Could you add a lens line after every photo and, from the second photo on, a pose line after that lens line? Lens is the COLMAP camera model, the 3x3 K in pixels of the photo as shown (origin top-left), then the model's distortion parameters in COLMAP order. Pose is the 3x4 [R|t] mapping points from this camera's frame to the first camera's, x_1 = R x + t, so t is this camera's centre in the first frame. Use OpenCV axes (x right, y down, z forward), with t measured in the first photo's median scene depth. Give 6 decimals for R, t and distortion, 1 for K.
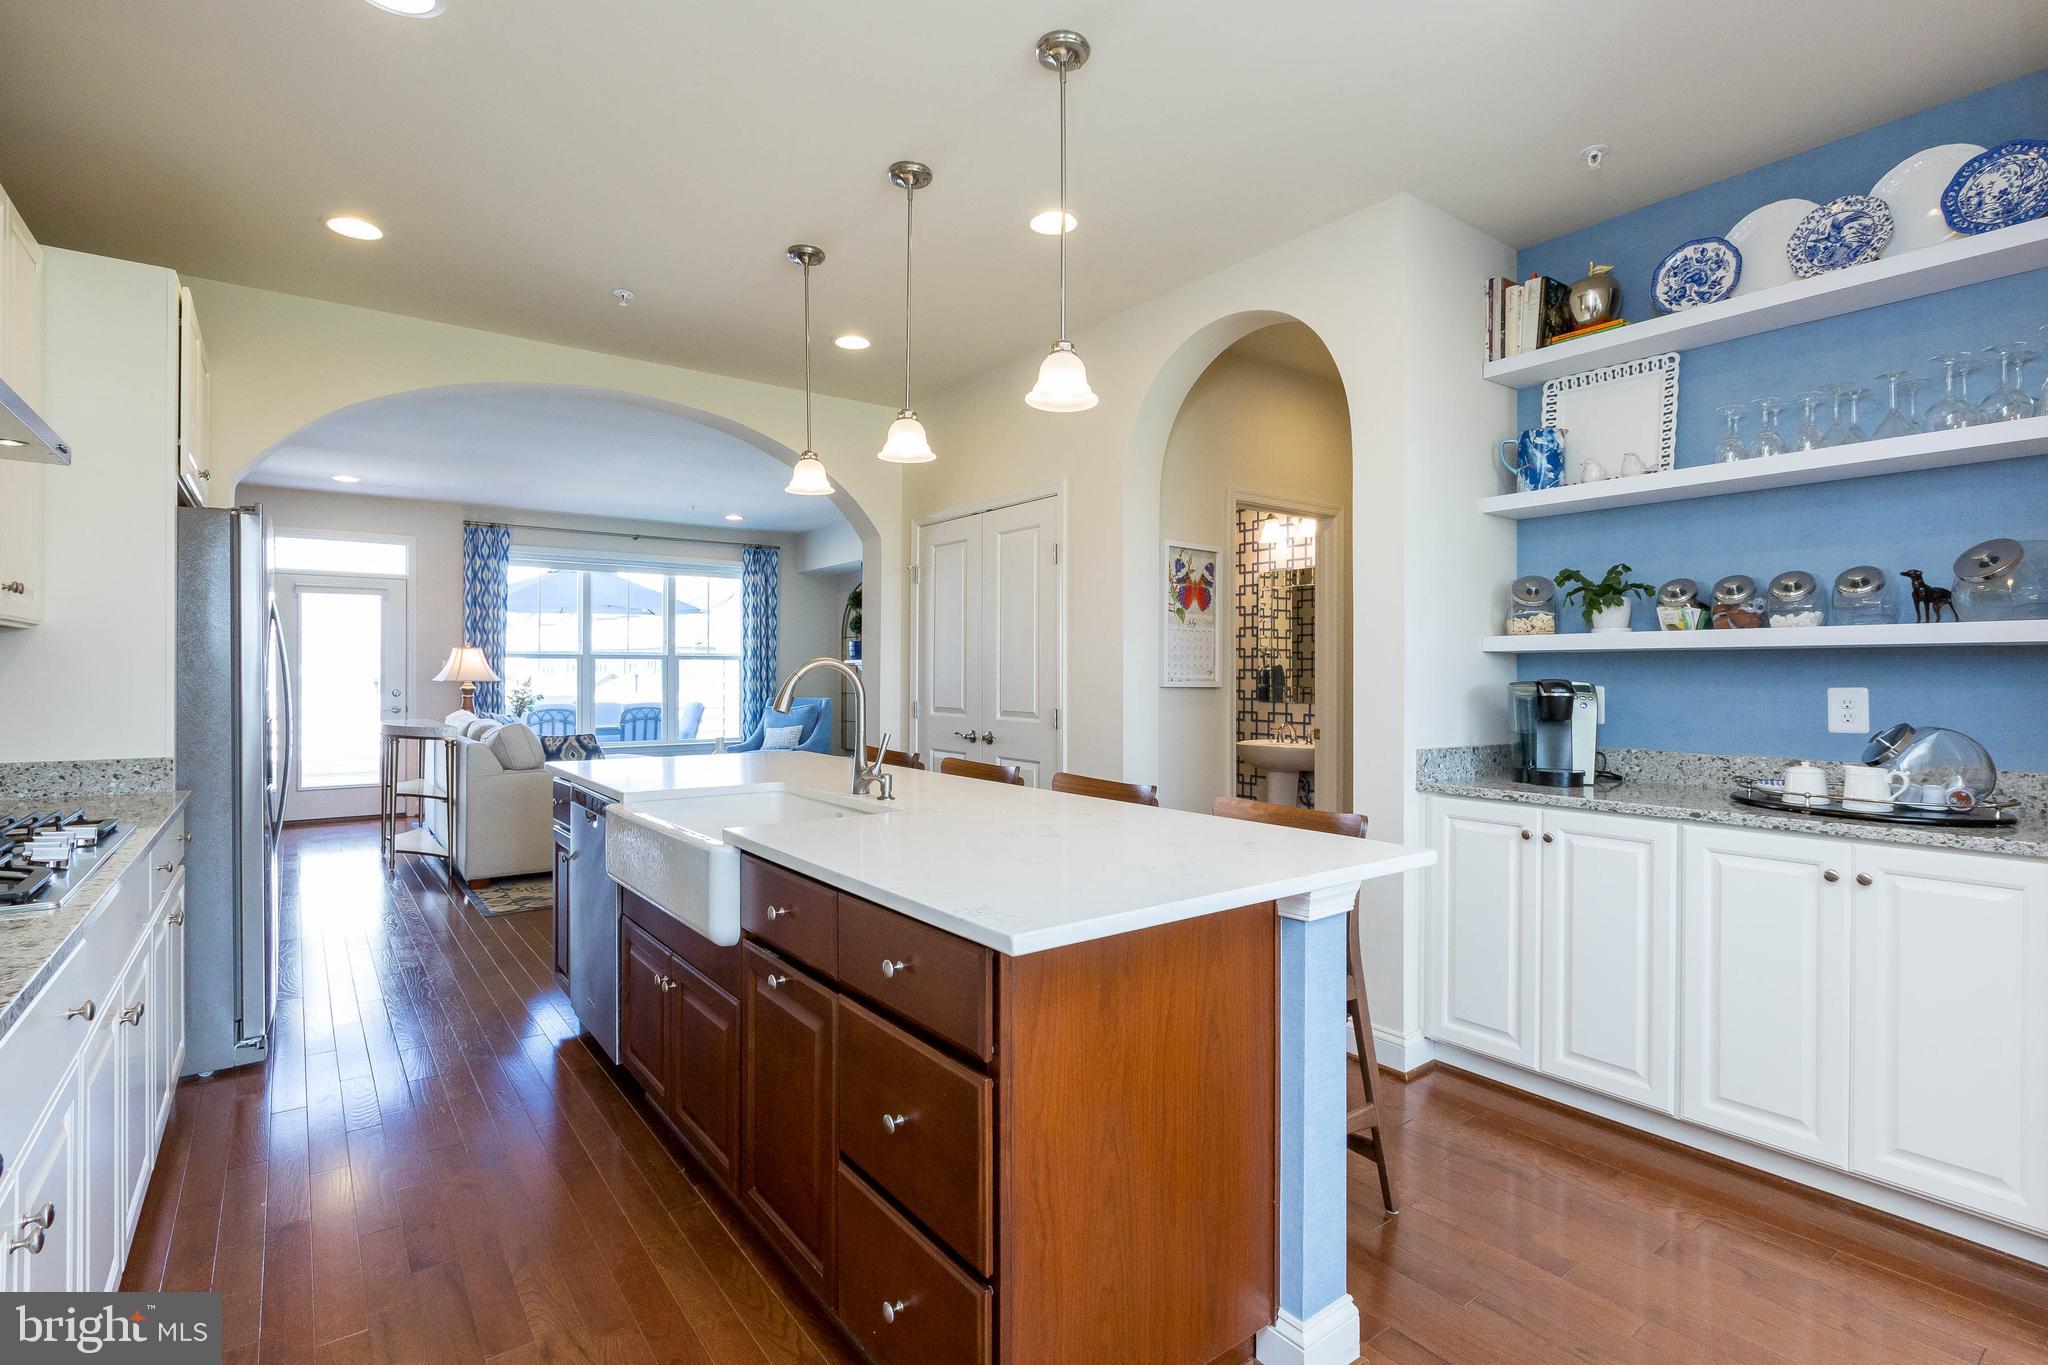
lens RADIAL K [[970.6, 0, 1013.4], [0, 970.6, 674.4], [0, 0, 1]] dist [-0.005631, -0.000751]
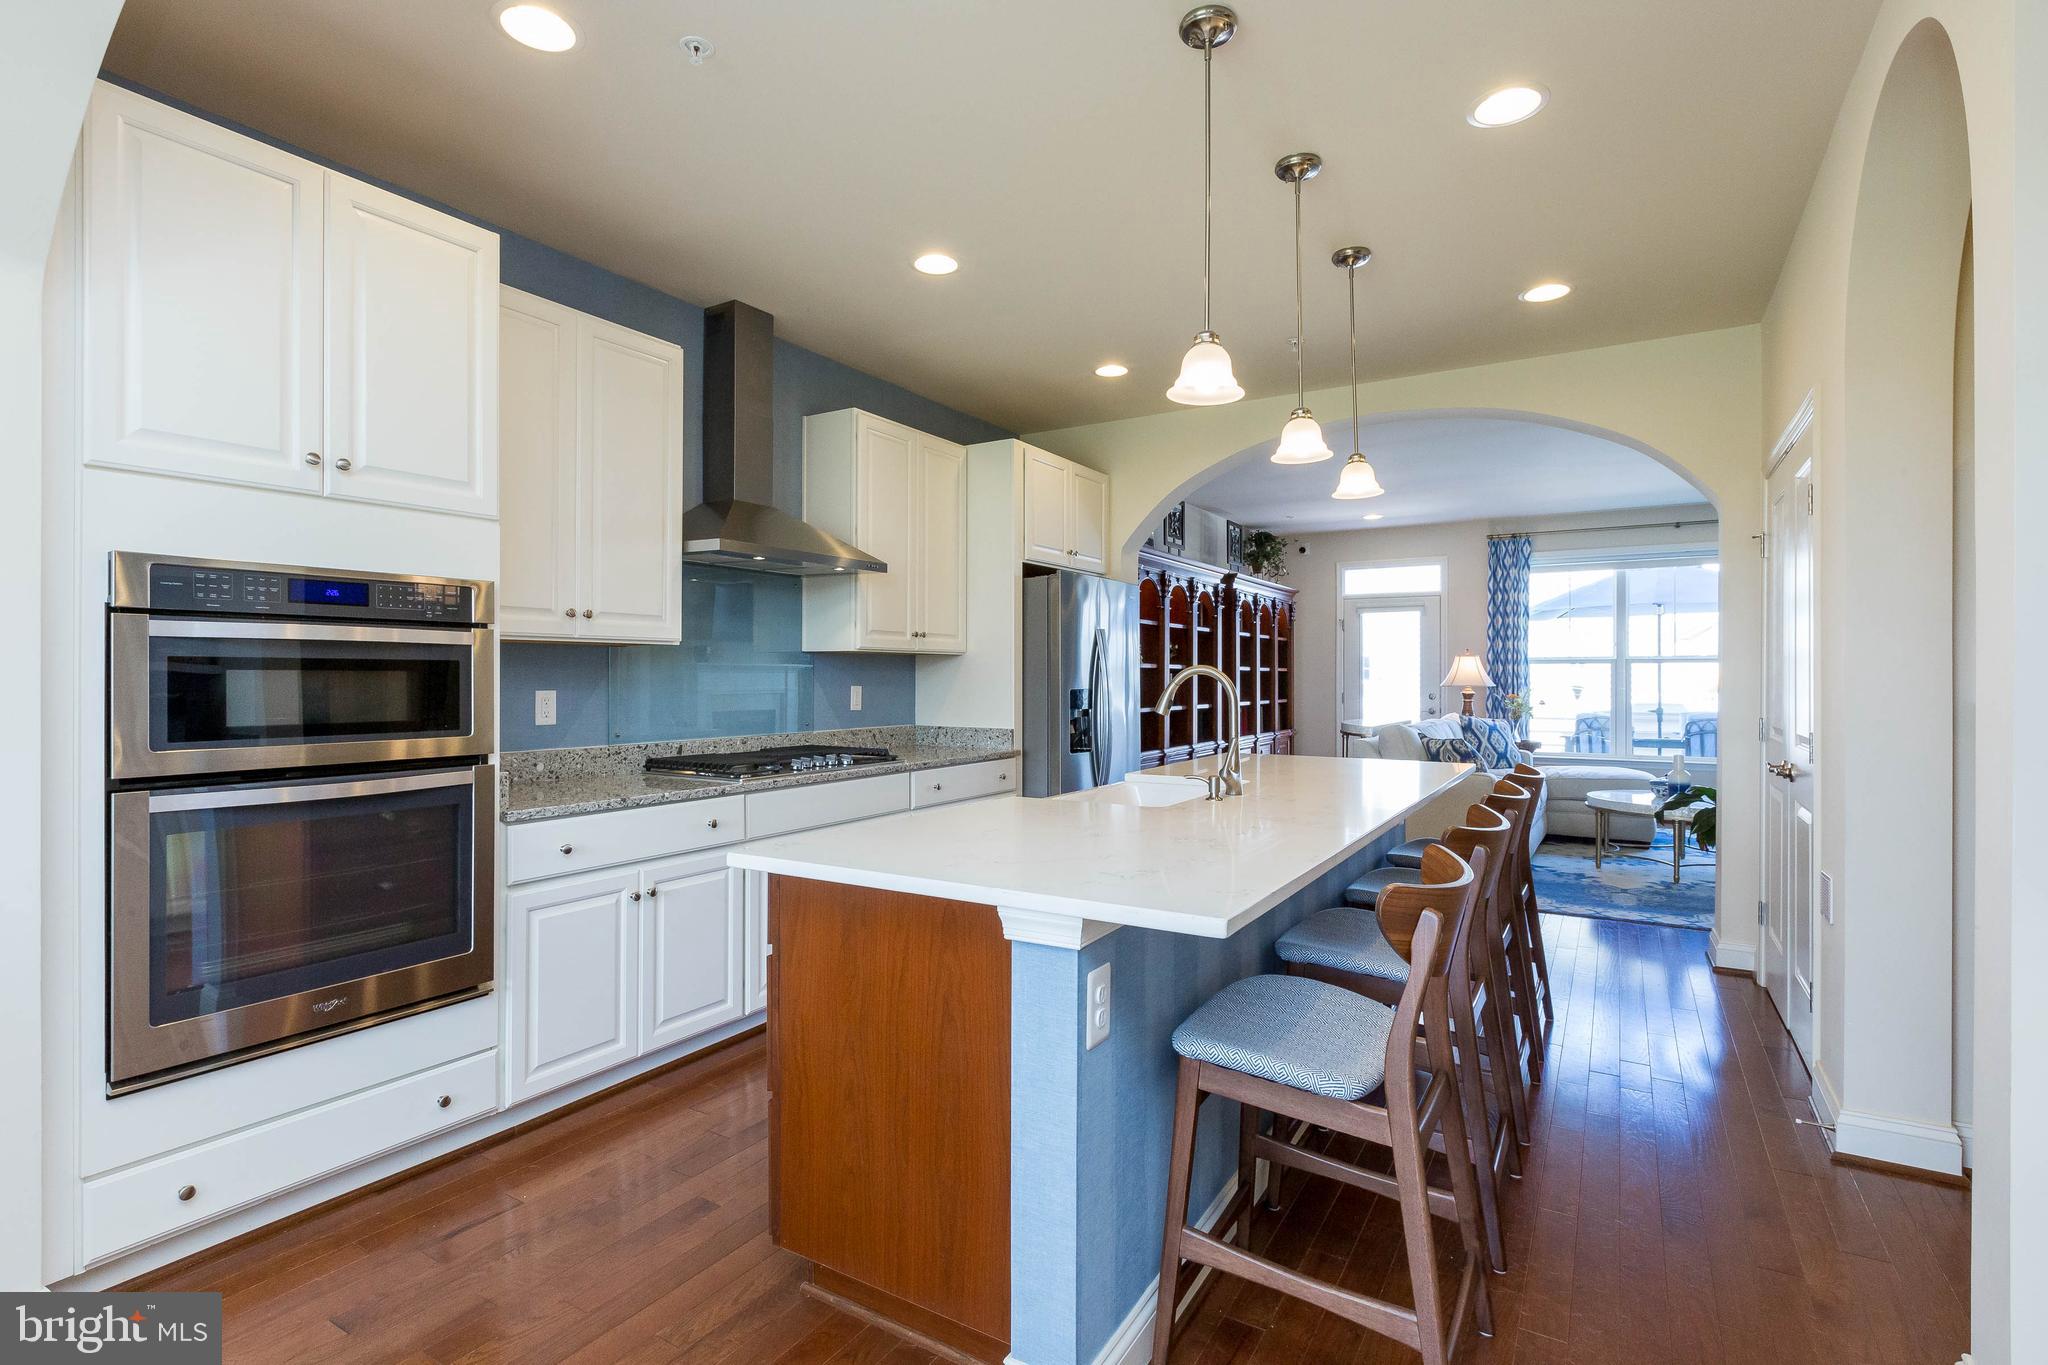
lens RADIAL K [[970.6, 0, 1013.4], [0, 970.6, 674.4], [0, 0, 1]] dist [-0.005631, -0.000751]
pose [[0.370219, -0.004356, -0.928934, 1.765169], [-0.001973, 0.999983, -0.005475, 0.003309], [0.928943, 0.003860, 0.370204, 0.966010]]
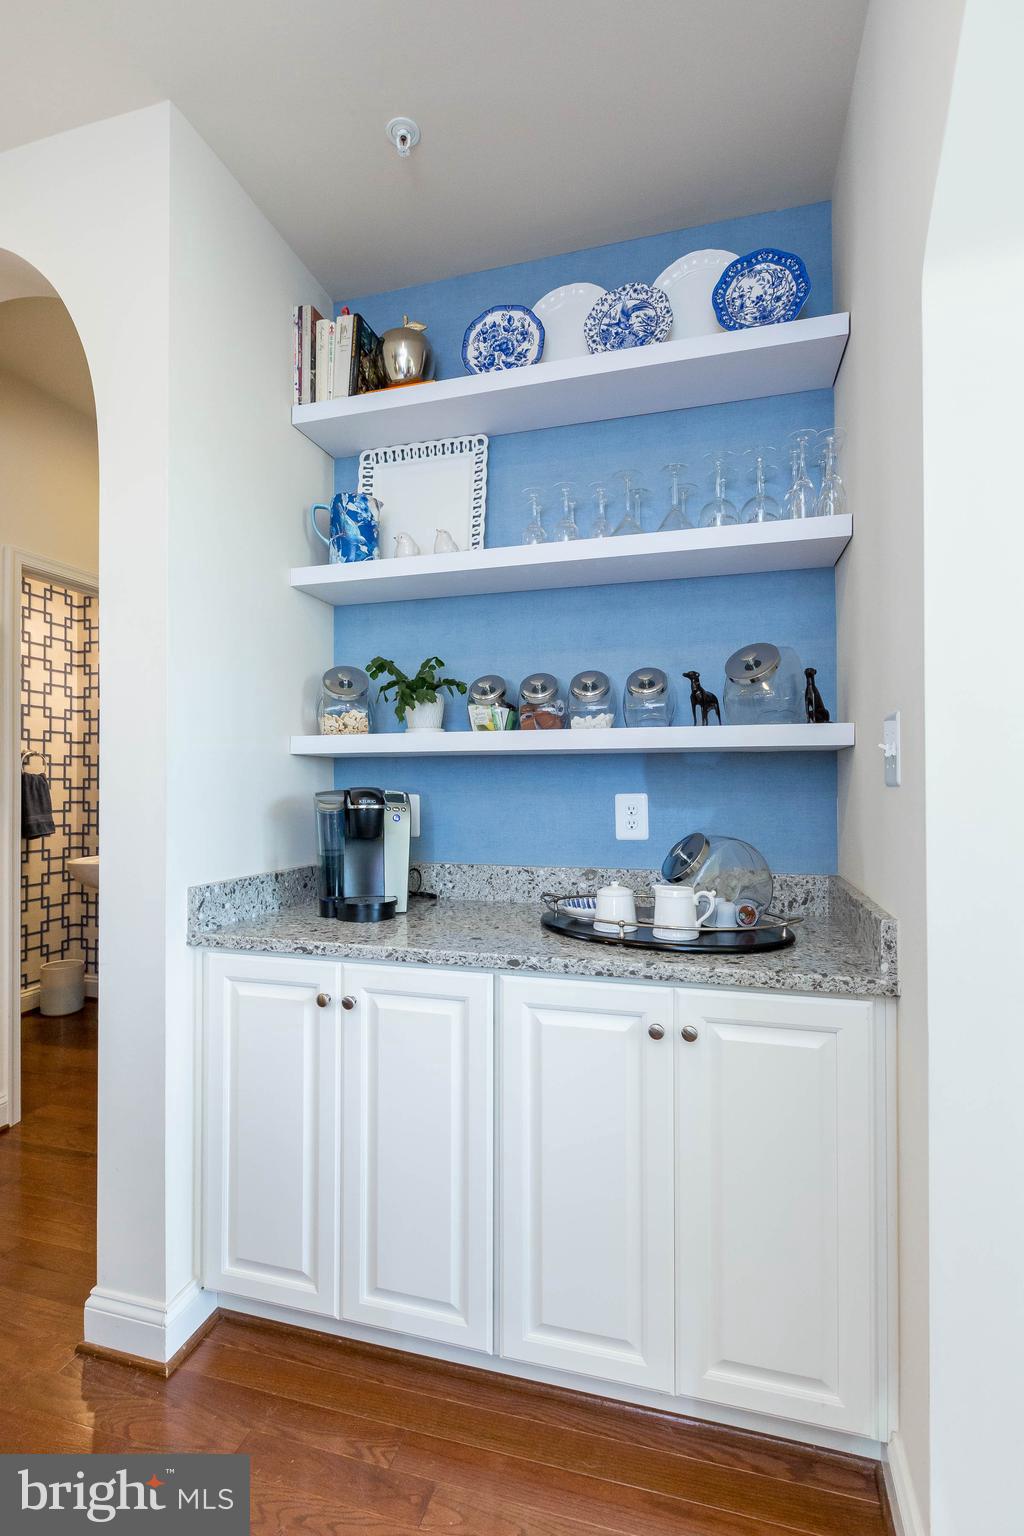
lens RADIAL K [[728.0, 0, 512.0], [0, 728.0, 768.0], [0, 0, 1]] dist [-0.005631, -0.000751]
pose [[0.793034, 0.005487, 0.609152, 0.284940], [0.005099, 0.999865, -0.015645, -0.001132], [-0.609156, 0.015513, 0.792899, 0.439391]]
